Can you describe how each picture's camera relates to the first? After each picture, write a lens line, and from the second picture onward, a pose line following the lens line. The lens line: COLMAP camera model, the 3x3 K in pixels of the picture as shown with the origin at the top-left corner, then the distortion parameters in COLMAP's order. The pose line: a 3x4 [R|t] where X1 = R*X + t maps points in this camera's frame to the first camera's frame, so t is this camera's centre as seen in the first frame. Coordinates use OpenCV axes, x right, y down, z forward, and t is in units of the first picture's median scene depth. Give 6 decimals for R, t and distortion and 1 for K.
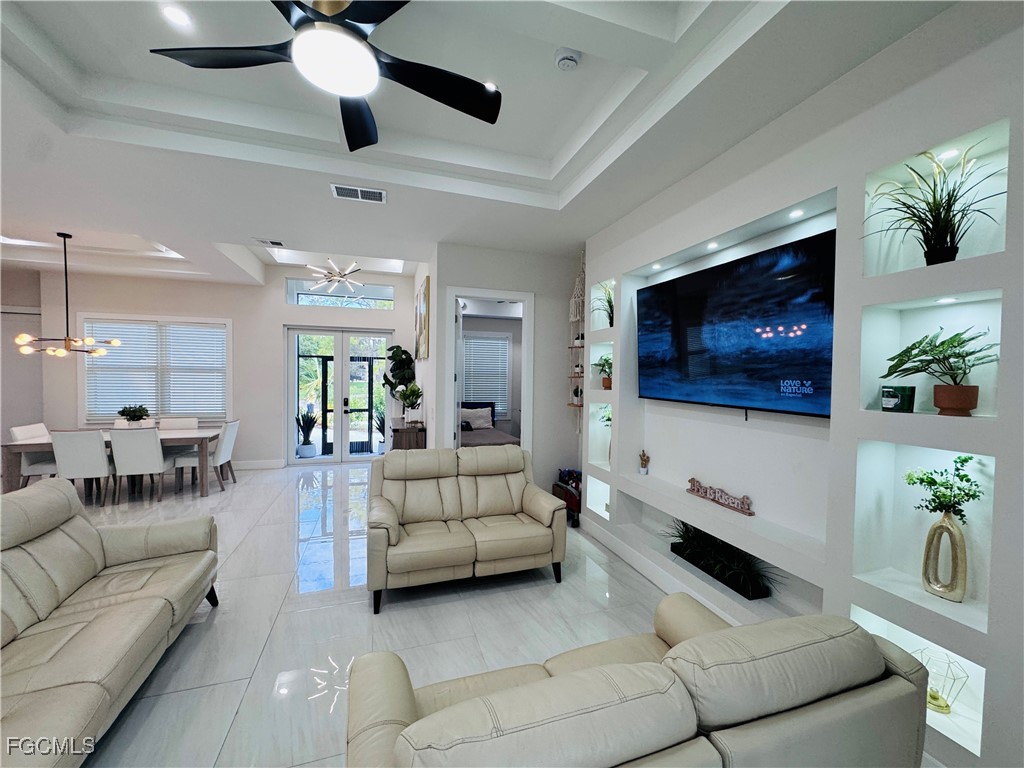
lens RADIAL K [[407.1, 0, 512.8], [0, 407.1, 385.1], [0, 0, 1]] dist [-0.003582, 0.000346]
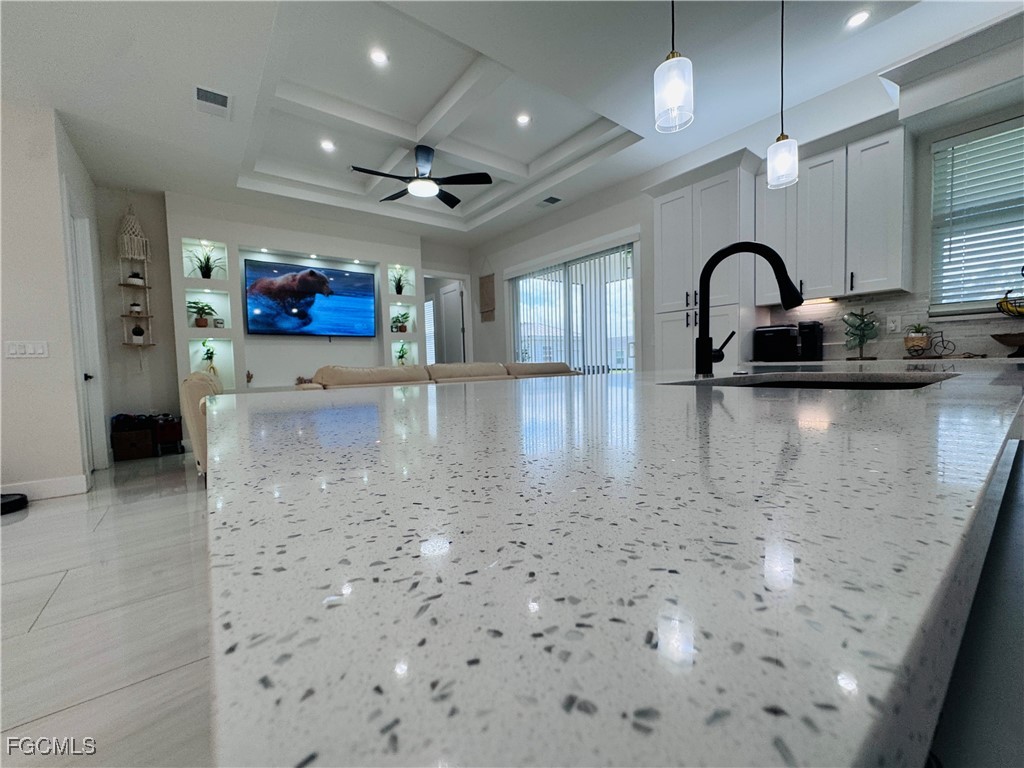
lens RADIAL K [[409.0, 0, 512.7], [0, 409.0, 385.2], [0, 0, 1]] dist [-0.003727, 0.000194]
pose [[-0.334120, -0.056272, 0.940849, -1.392413], [0.046989, 0.995980, 0.076257, 0.147059], [-0.941358, 0.069689, -0.330133, 0.604164]]
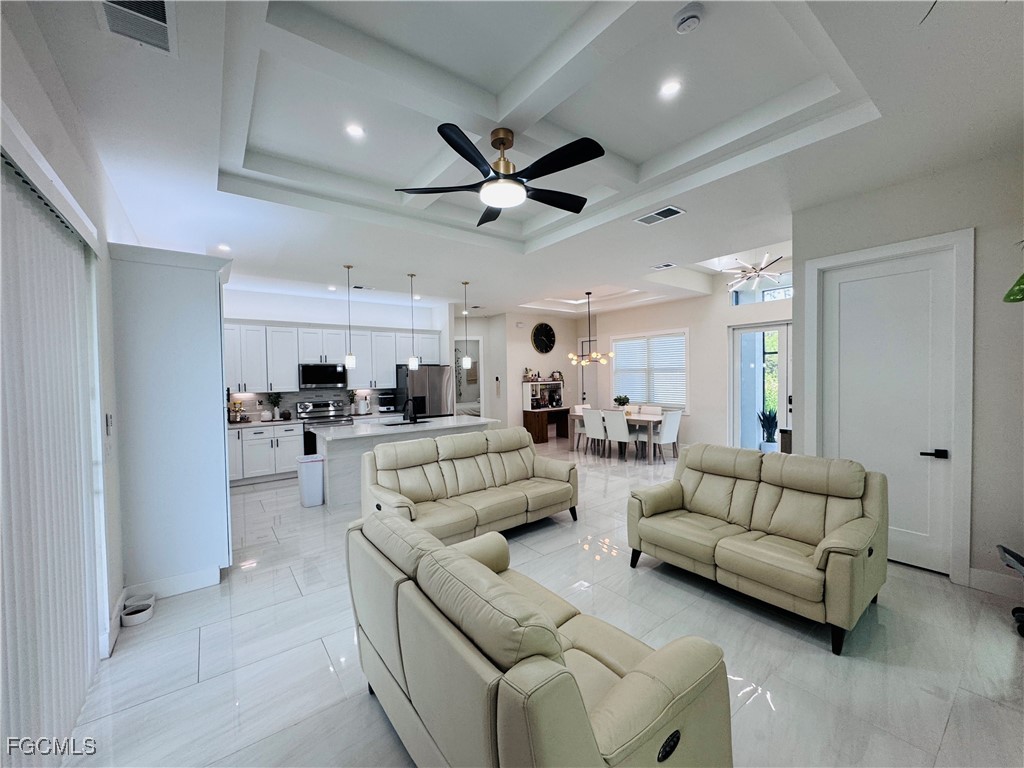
lens RADIAL K [[407.1, 0, 512.8], [0, 407.1, 385.1], [0, 0, 1]] dist [-0.003582, 0.000346]
pose [[0.320931, 0.004631, -0.947091, 0.523829], [-0.001685, 0.999989, 0.004319, 0.008619], [0.947101, 0.000210, 0.320936, 0.201271]]
